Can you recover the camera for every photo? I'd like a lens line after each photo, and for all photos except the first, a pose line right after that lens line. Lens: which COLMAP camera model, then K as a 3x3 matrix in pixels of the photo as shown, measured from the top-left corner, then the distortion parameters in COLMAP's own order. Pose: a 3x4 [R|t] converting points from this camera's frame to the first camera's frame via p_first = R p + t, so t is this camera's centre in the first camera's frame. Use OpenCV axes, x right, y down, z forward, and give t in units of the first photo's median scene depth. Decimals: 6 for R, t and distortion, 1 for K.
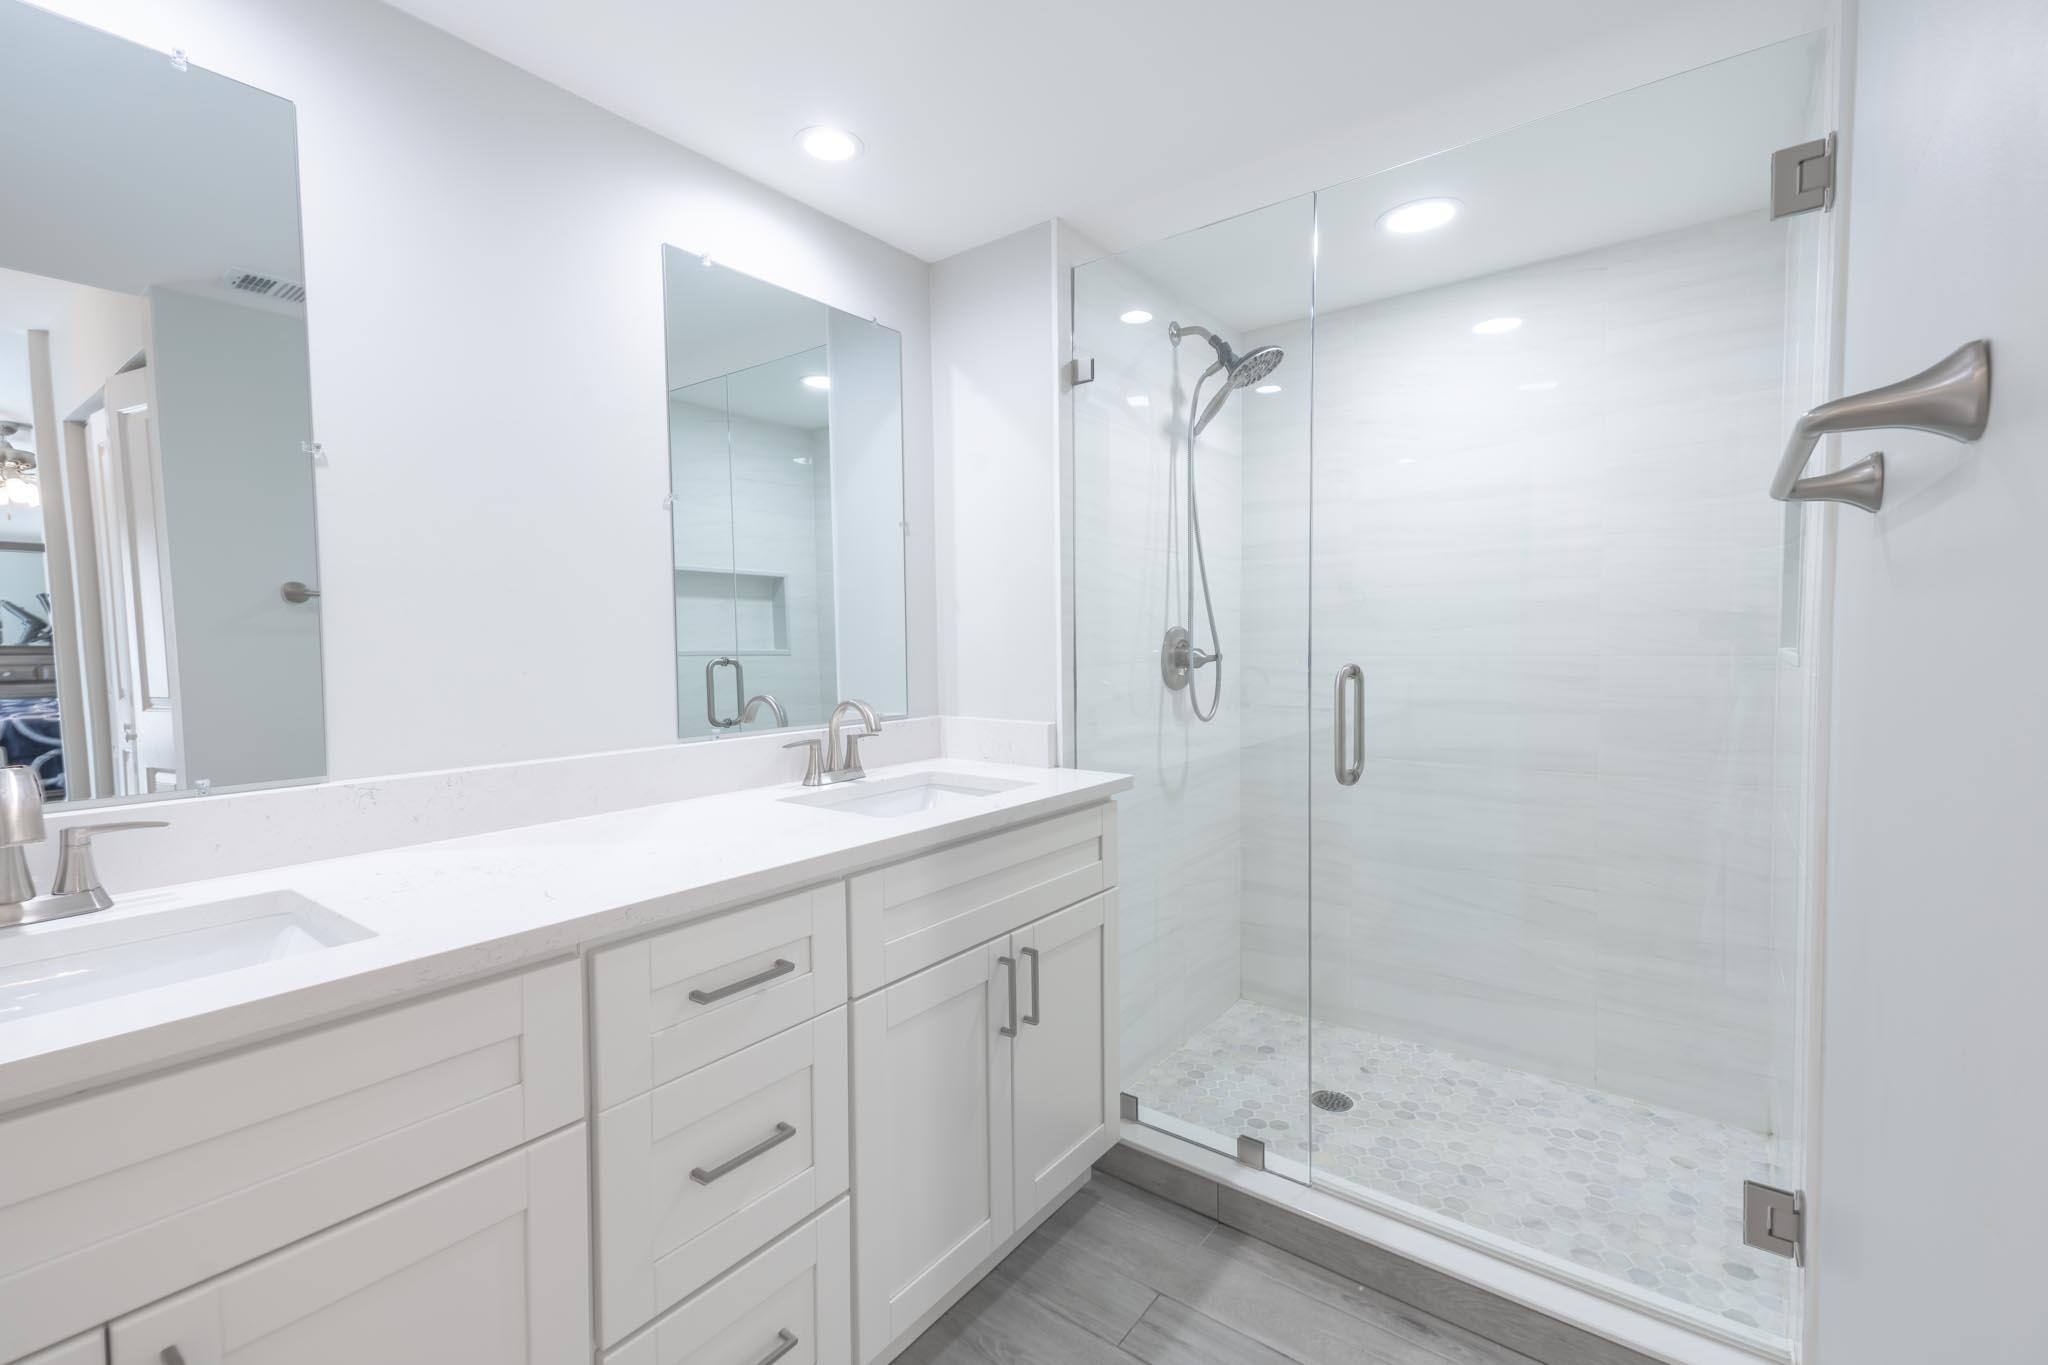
lens RADIAL K [[900.9, 0, 1006.8], [0, 900.9, 690.3], [0, 0, 1]] dist [0.039607, -0.016648]
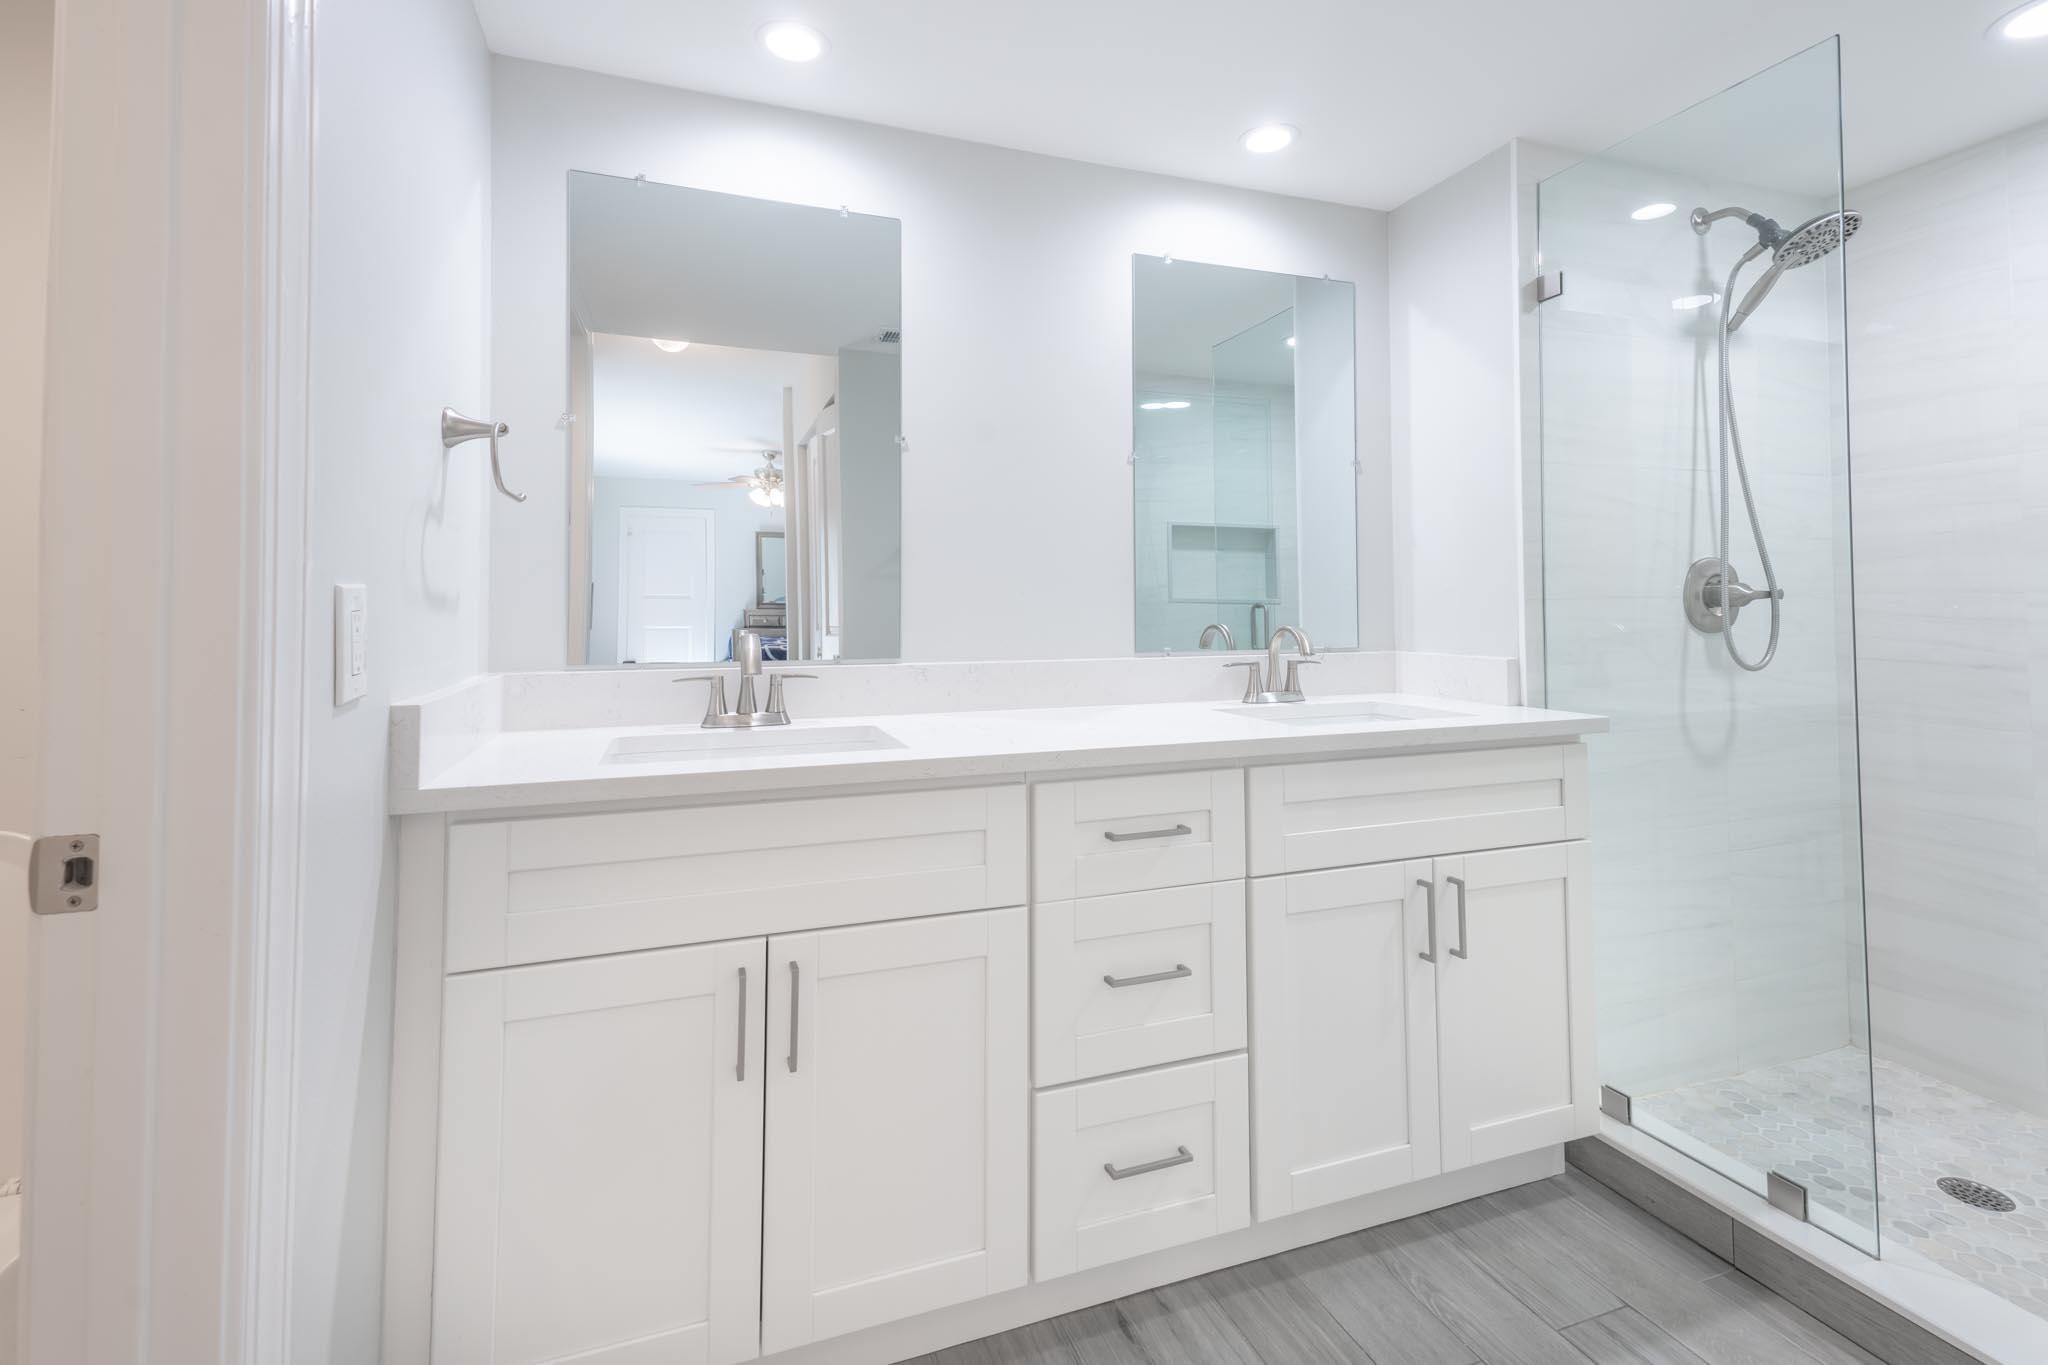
lens RADIAL K [[927.6, 0, 1017.3], [0, 927.6, 597.7], [0, 0, 1]] dist [0.041340, -0.011277]
pose [[0.845177, -0.002922, -0.534479, 0.140161], [-0.033340, 0.997750, -0.058175, 0.048942], [0.533446, 0.066988, 0.843177, -0.107947]]
